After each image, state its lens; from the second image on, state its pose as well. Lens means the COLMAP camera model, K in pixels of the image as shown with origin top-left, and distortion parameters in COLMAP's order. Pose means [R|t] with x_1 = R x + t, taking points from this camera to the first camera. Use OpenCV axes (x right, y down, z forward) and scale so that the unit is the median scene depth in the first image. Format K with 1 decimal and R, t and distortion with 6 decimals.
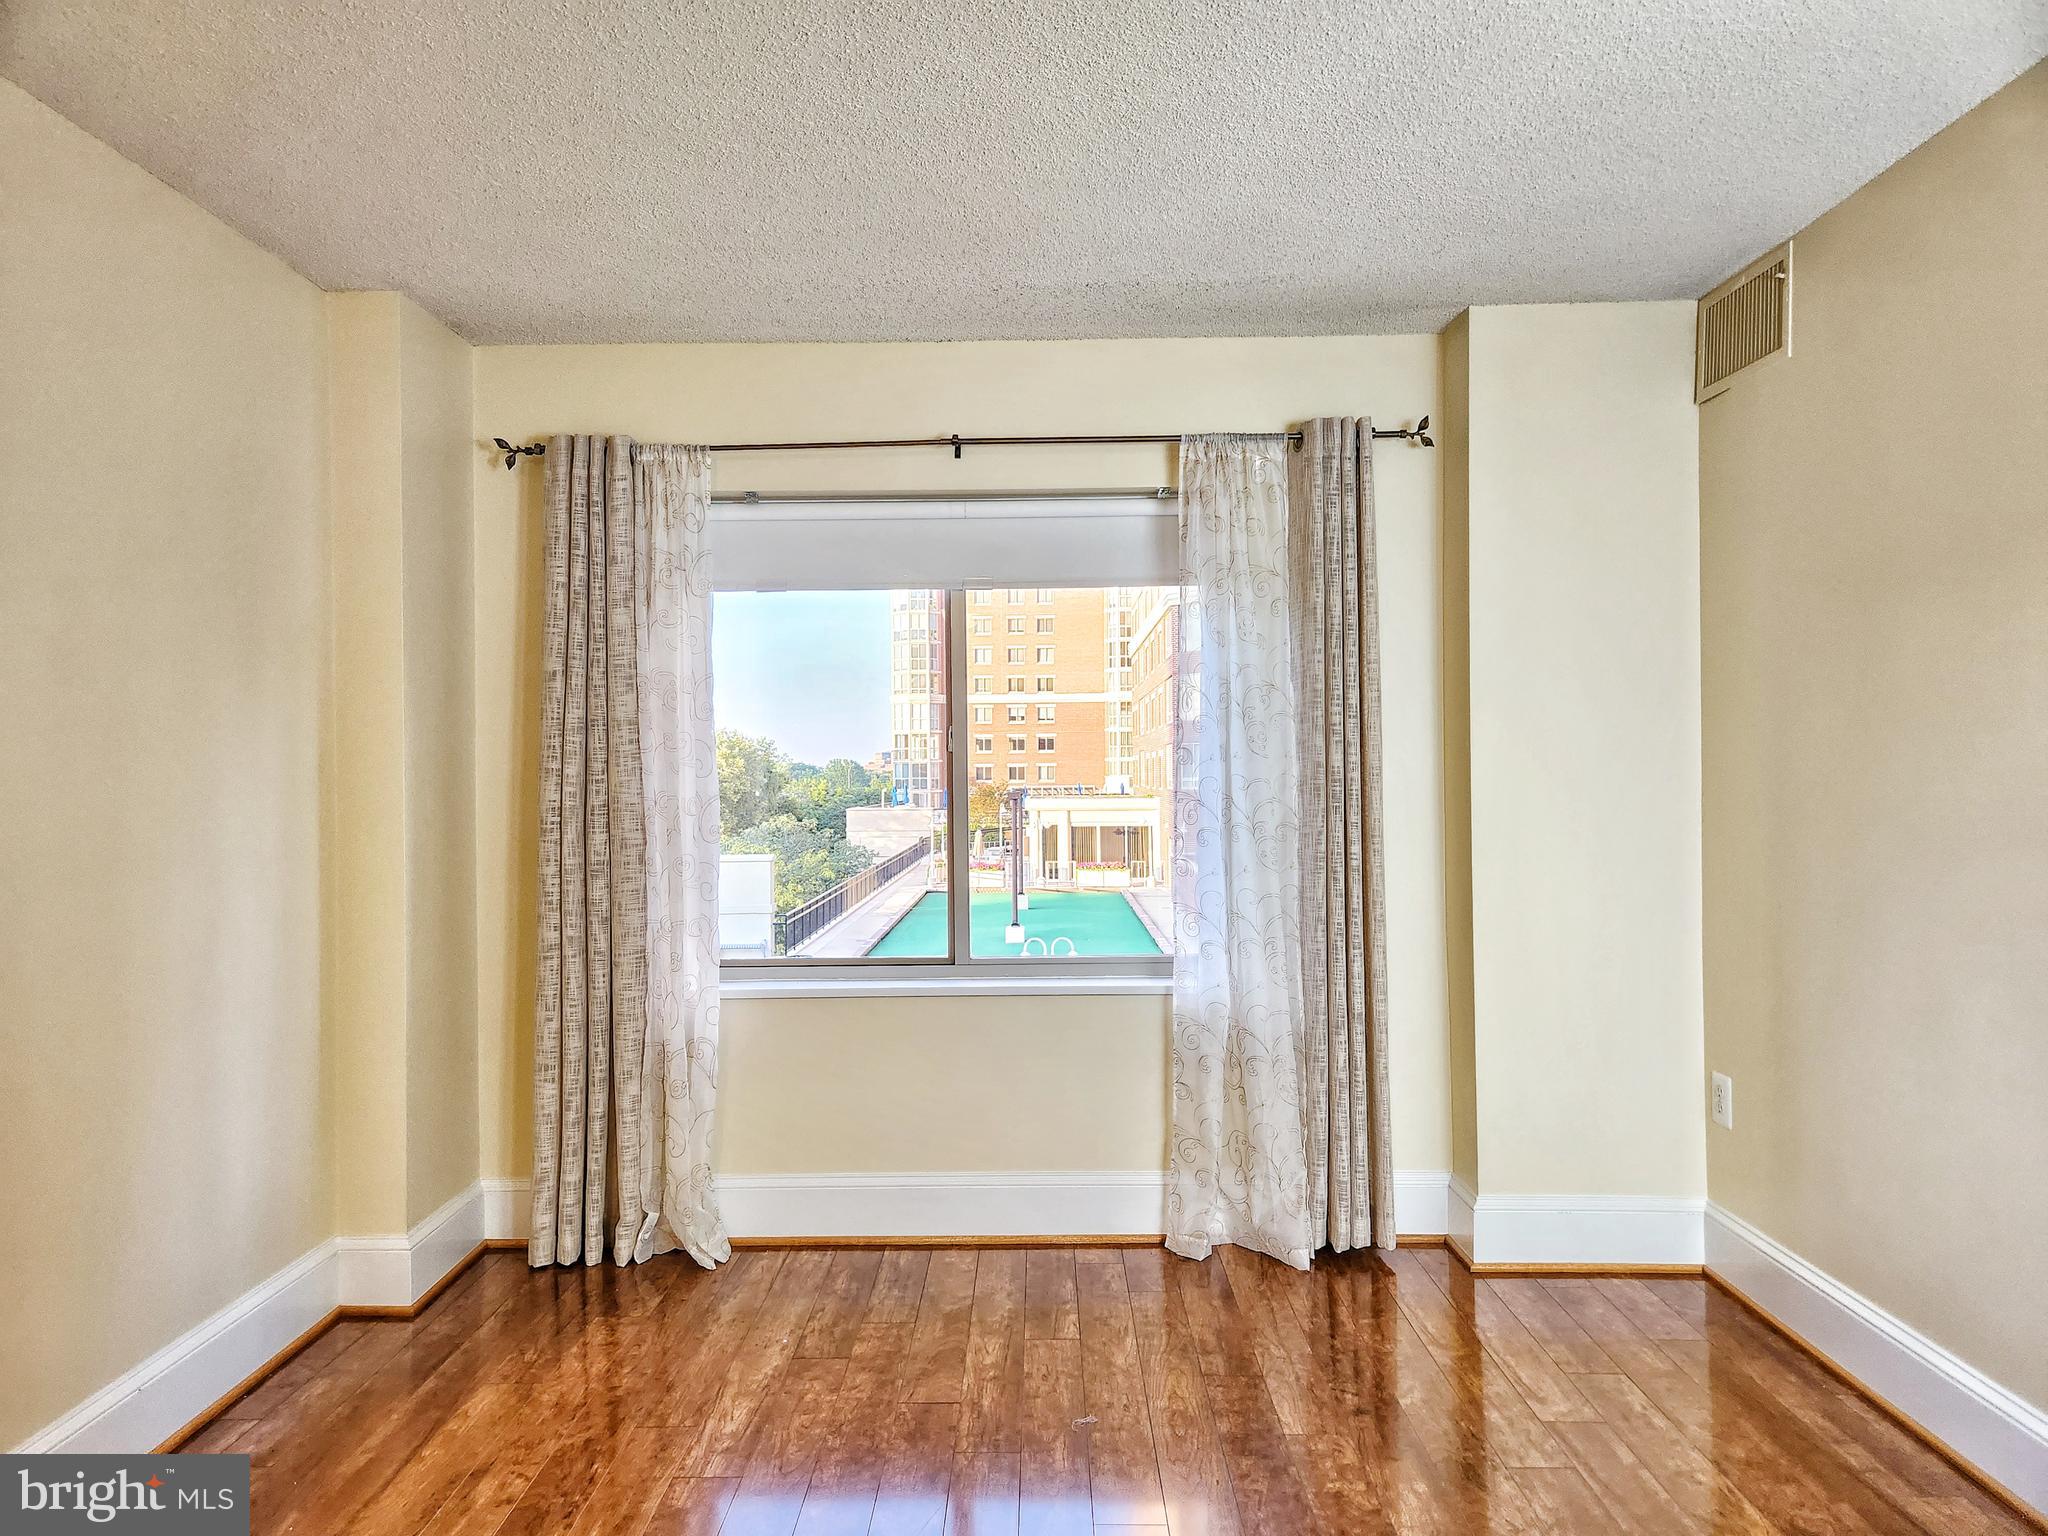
lens RADIAL K [[1432.9, 0, 1070.4], [0, 1432.9, 793.5], [0, 0, 1]] dist [0.039644, -0.008875]
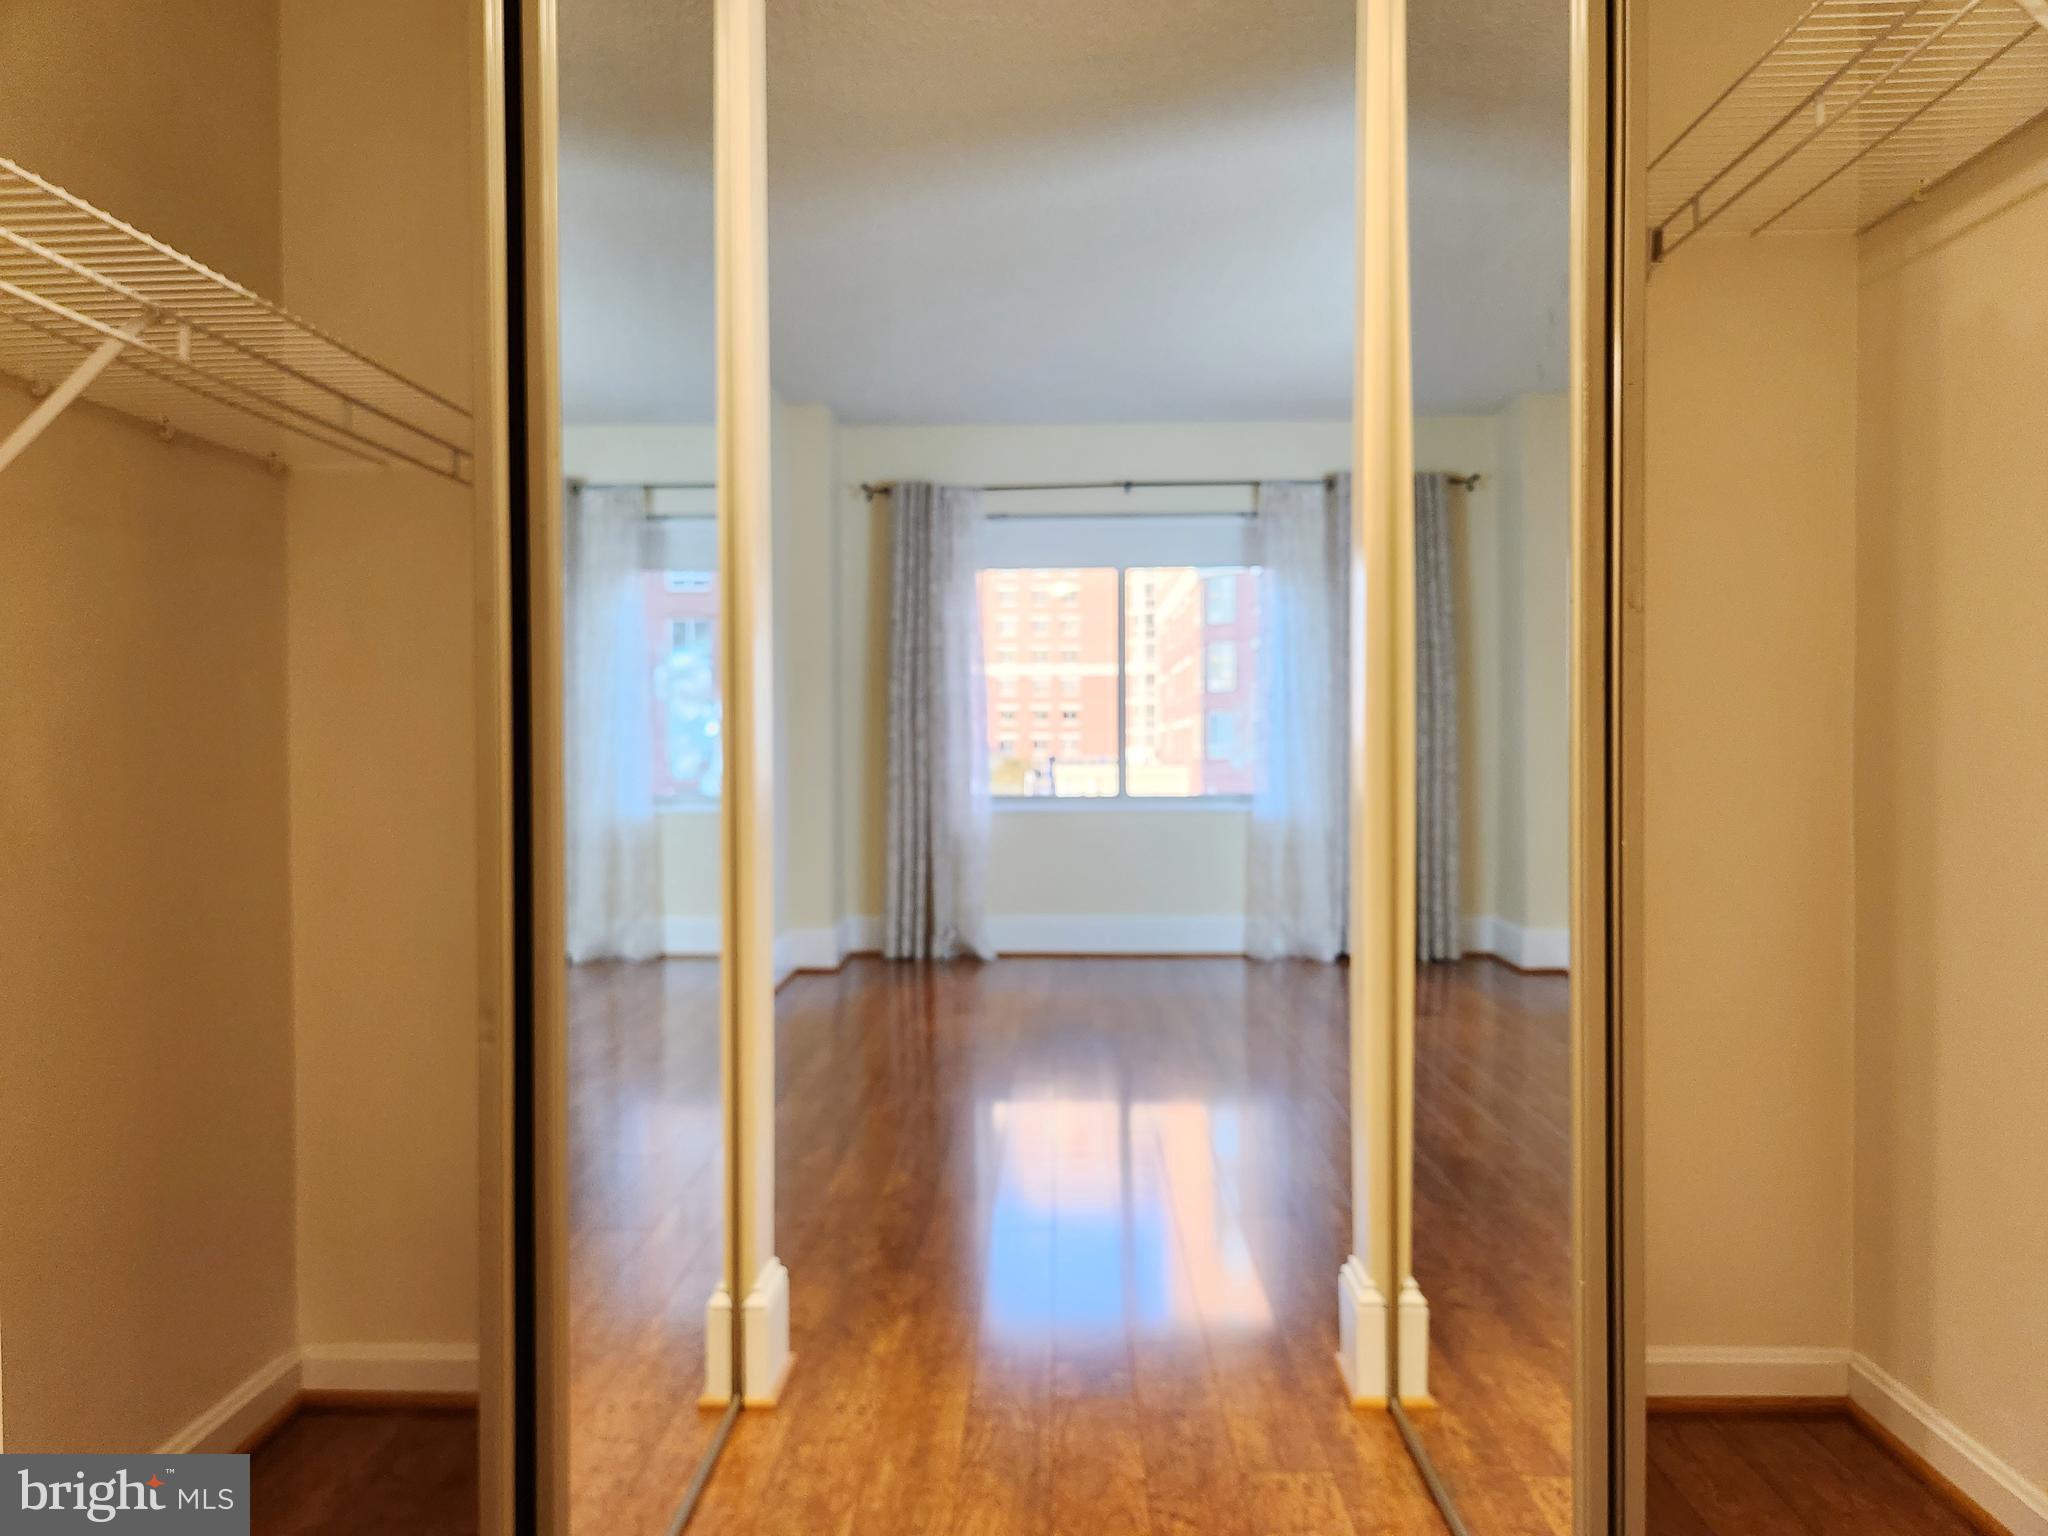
lens RADIAL K [[1397.3, 0, 1052.9], [0, 1397.3, 772.1], [0, 0, 1]] dist [0.063393, -0.052775]
pose [[0.999490, 0.008704, -0.030729, -0.117064], [-0.008522, 0.999945, 0.006052, 0.087088], [0.030780, -0.005787, 0.999509, -0.676277]]
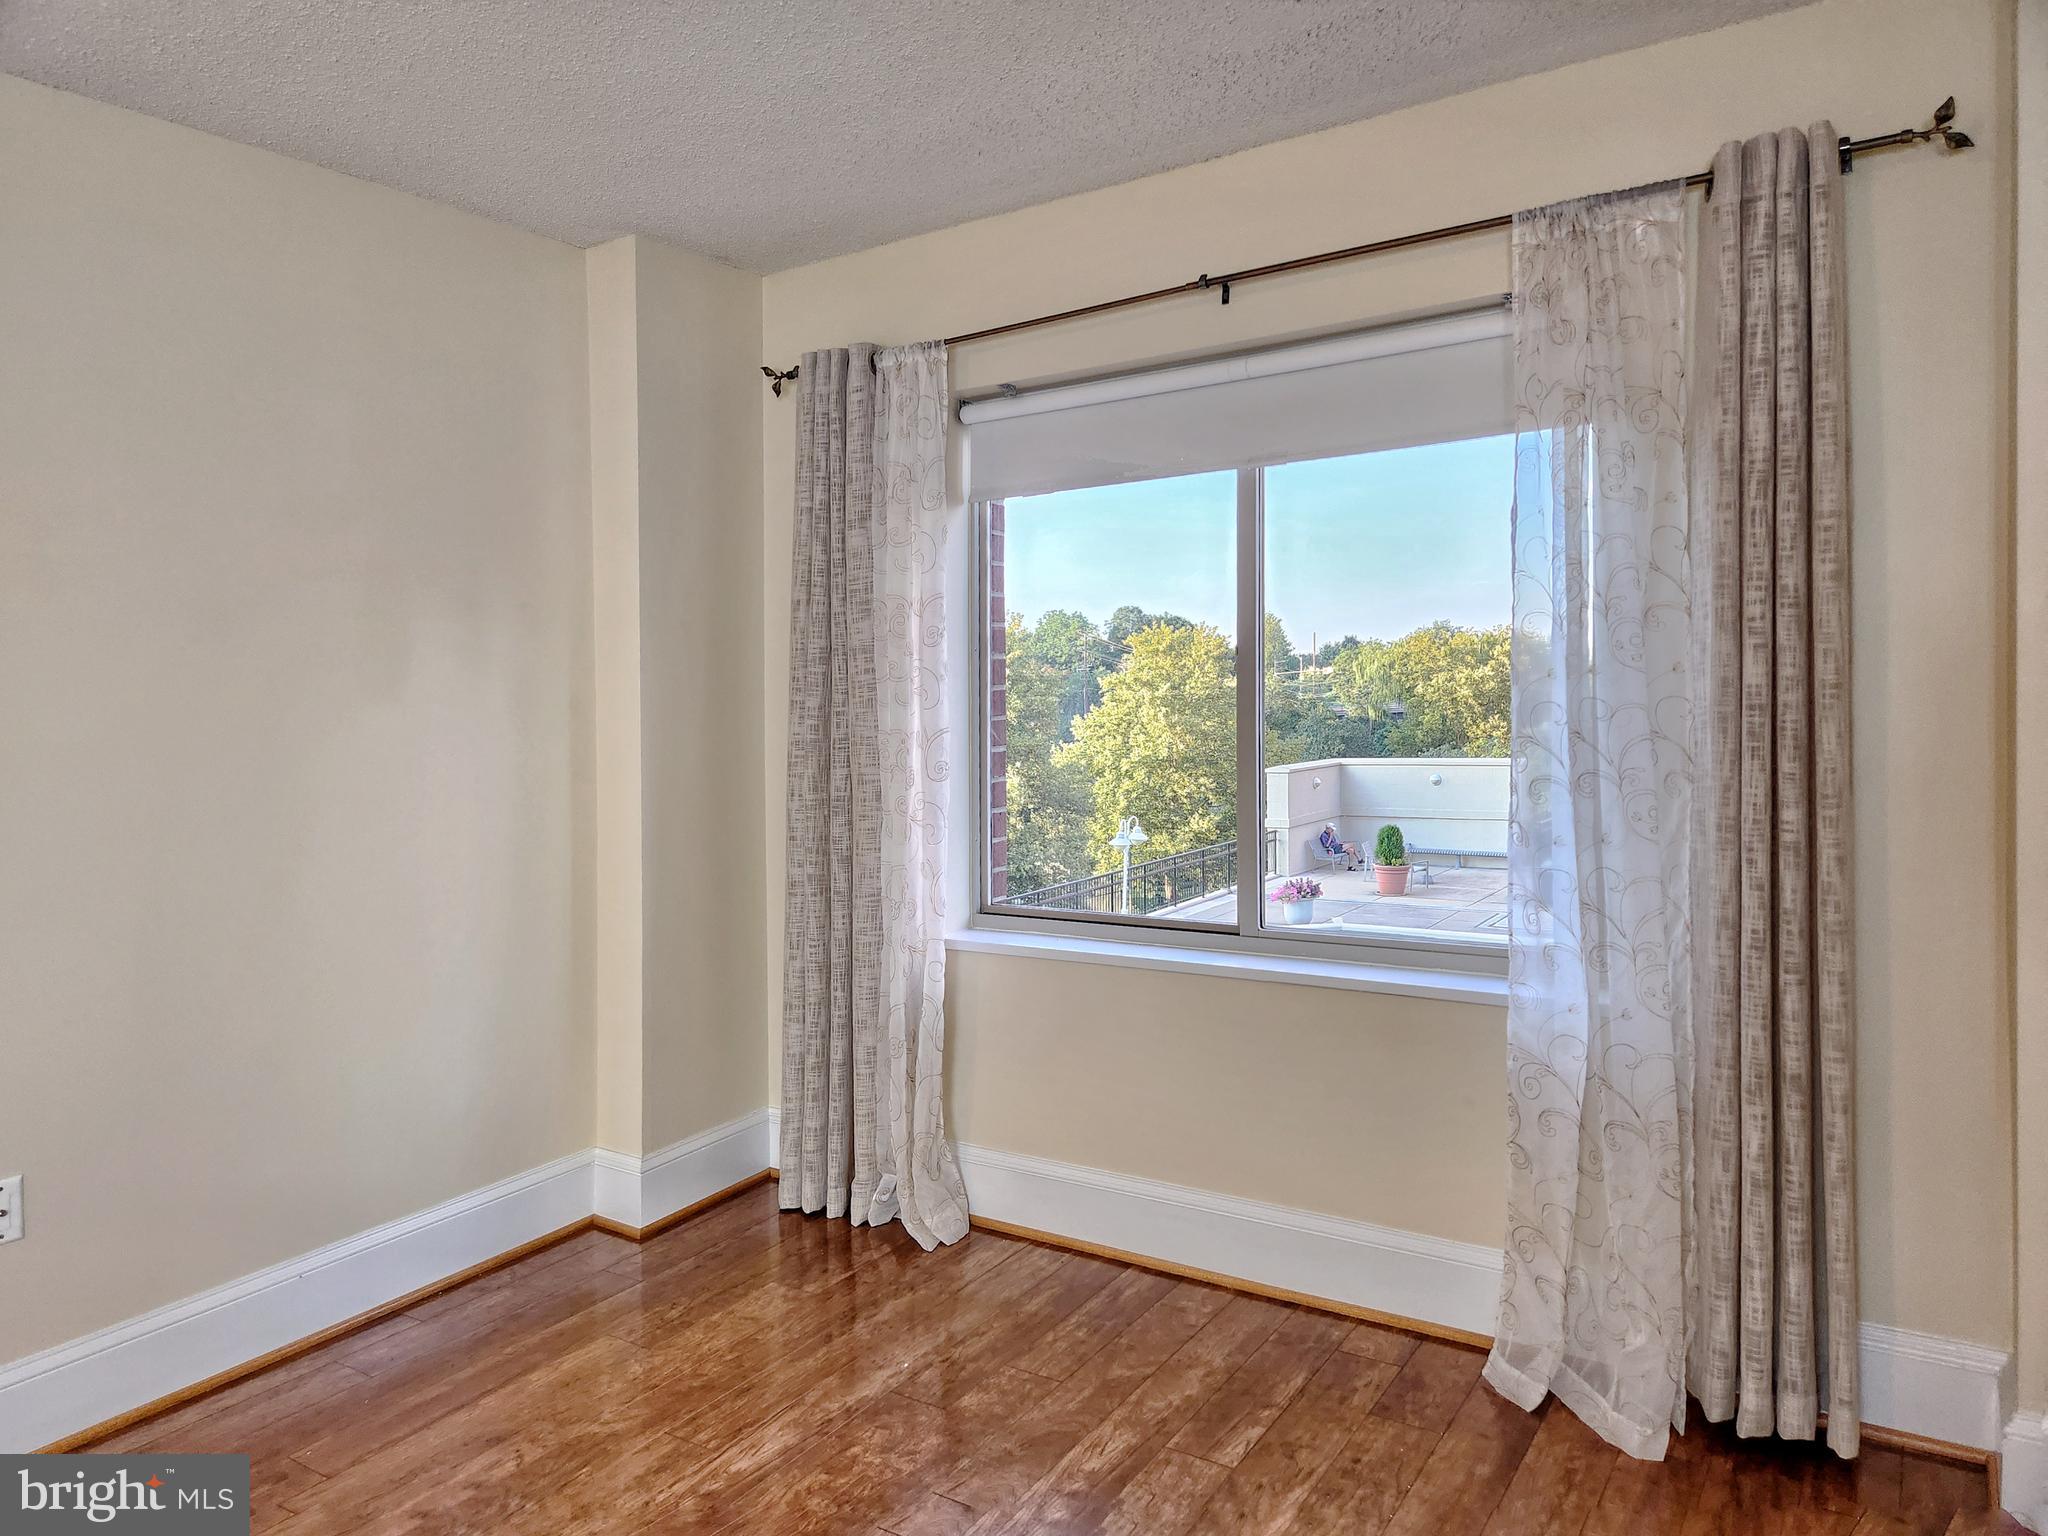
lens RADIAL K [[1397.3, 0, 950.4], [0, 1397.3, 731.6], [0, 0, 1]] dist [0.063393, -0.052775]
pose [[0.814832, 0.004878, -0.579677, 0.269809], [0.011307, 0.999641, 0.024307, -0.018240], [0.579587, -0.026360, 0.814484, 0.288076]]
